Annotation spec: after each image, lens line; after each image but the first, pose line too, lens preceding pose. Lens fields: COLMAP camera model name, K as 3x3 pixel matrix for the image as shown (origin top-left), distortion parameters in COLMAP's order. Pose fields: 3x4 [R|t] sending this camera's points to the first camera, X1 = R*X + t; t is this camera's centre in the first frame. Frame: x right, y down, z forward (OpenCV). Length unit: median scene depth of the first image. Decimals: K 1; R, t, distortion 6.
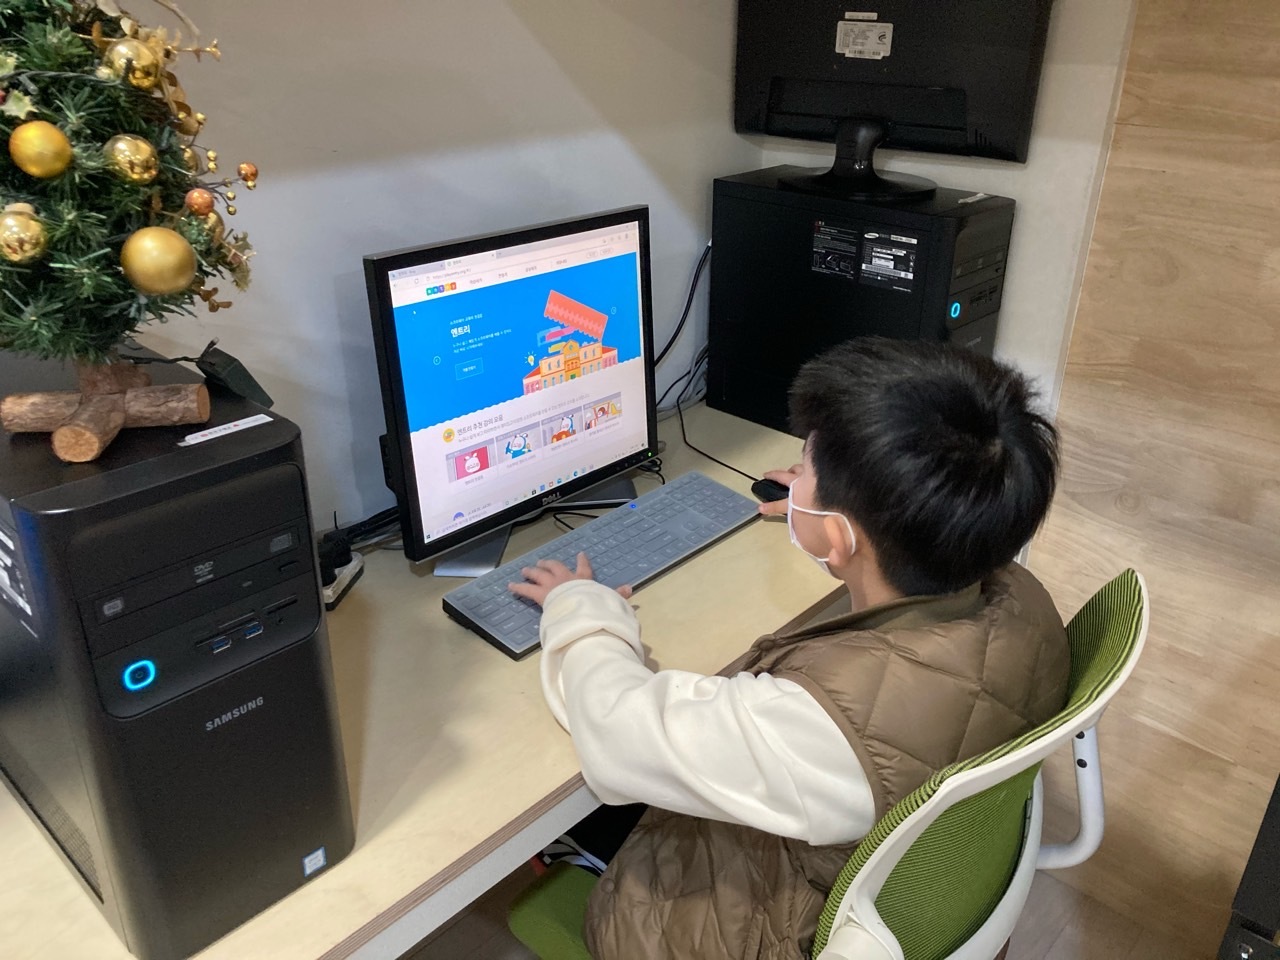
lens RADIAL K [[1045.7, 0, 638.6], [0, 1045.7, 469.3], [0, 0, 1]] dist [0.036345, -0.018036]
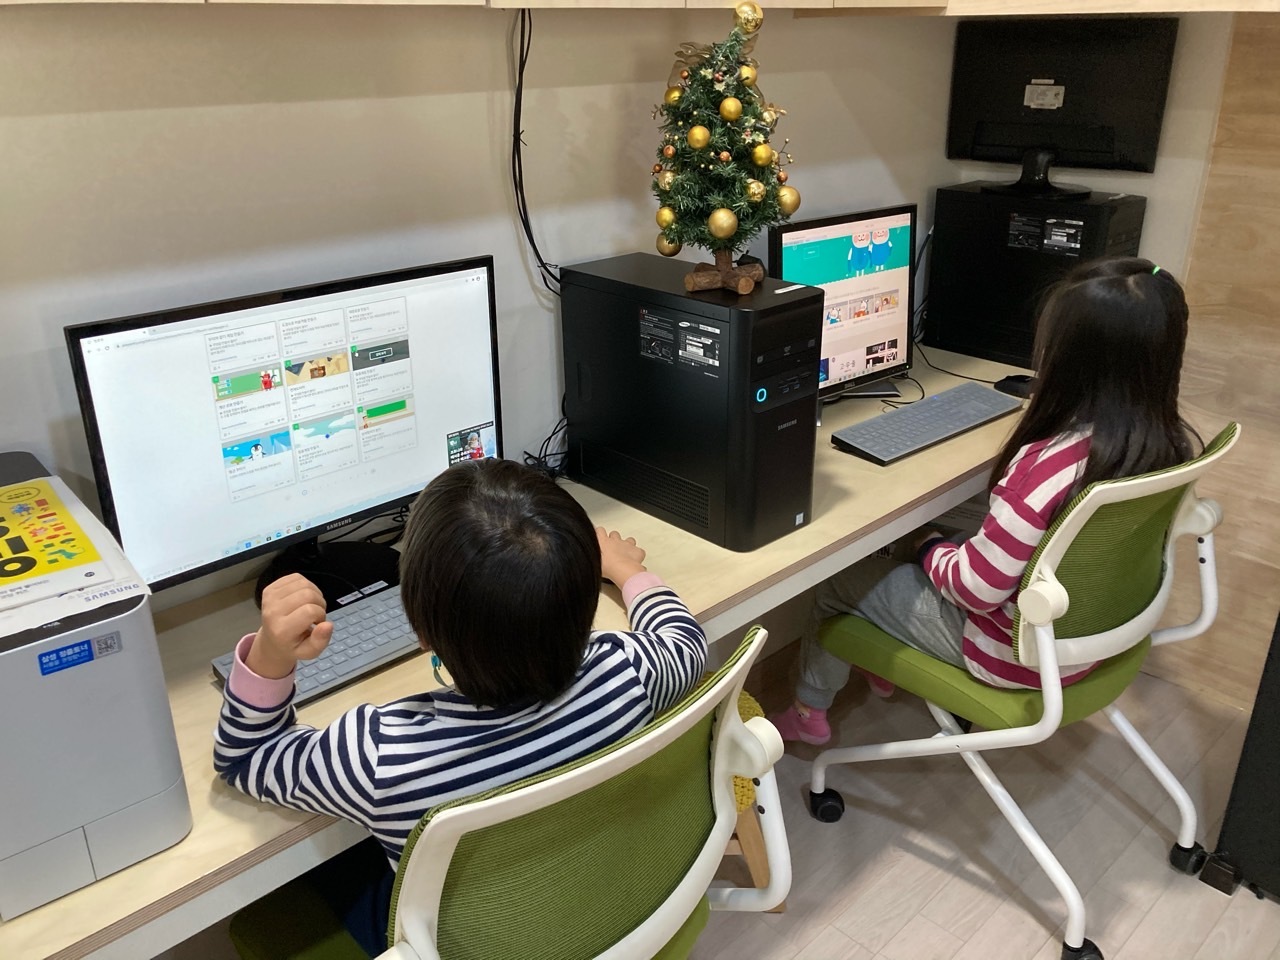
lens RADIAL K [[1045.7, 0, 654.1], [0, 1045.7, 466.5], [0, 0, 1]] dist [0.036345, -0.018036]
pose [[0.998229, 0.001420, -0.059470, -0.271780], [-0.004056, 0.999014, -0.044217, 0.211604], [0.059349, 0.044380, 0.997250, -0.569853]]
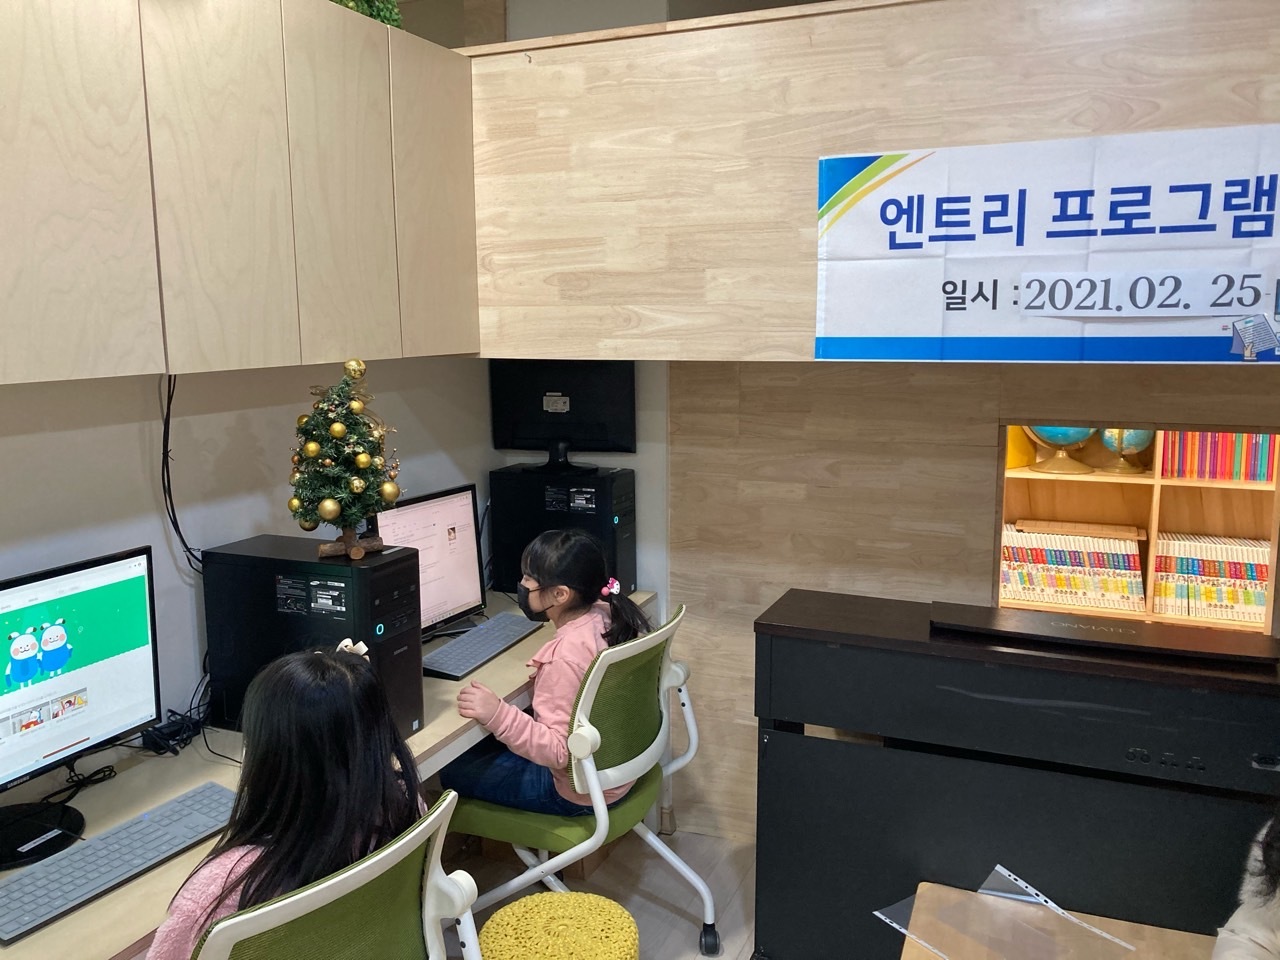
lens RADIAL K [[1045.7, 0, 631.2], [0, 1045.7, 464.1], [0, 0, 1]] dist [0.036345, -0.018036]
pose [[0.944178, -0.068081, 0.322324, -0.344766], [0.160245, 0.949775, -0.268792, 0.314612], [-0.287836, 0.305439, 0.907666, -0.965181]]
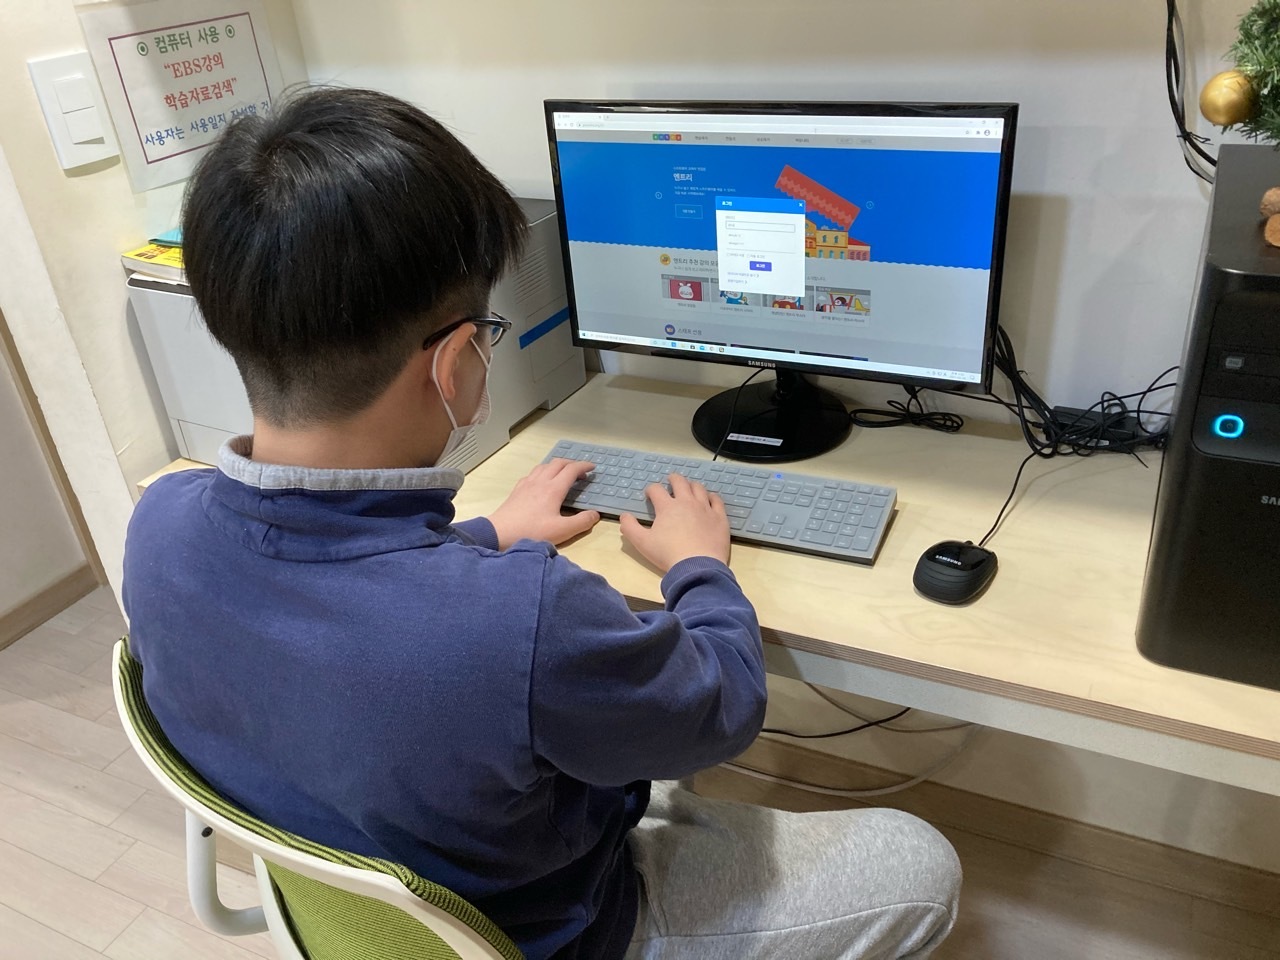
lens RADIAL K [[1045.7, 0, 642.8], [0, 1045.7, 452.2], [0, 0, 1]] dist [0.036345, -0.018036]
pose [[0.295156, 0.417250, -0.859526, 0.188708], [-0.330908, 0.888569, 0.317717, 0.027535], [0.896316, 0.190648, 0.400338, -0.047105]]
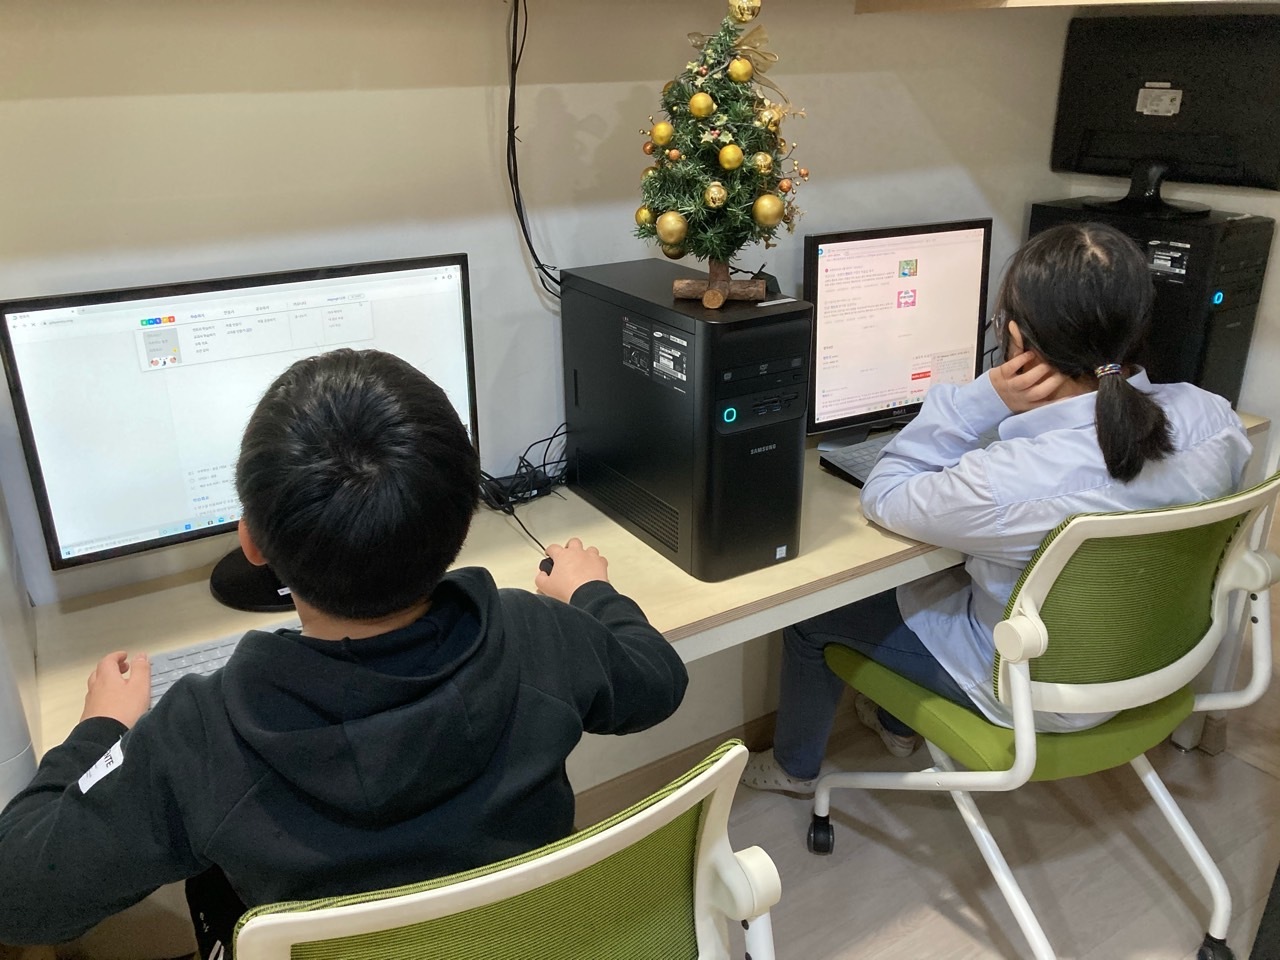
lens RADIAL K [[1045.7, 0, 640.3], [0, 1045.7, 477.1], [0, 0, 1]] dist [0.036345, -0.018036]
pose [[0.966167, 0.079045, -0.245504, -0.063851], [-0.090632, 0.995225, -0.036245, 0.193348], [0.241467, 0.057269, 0.968718, -0.478508]]
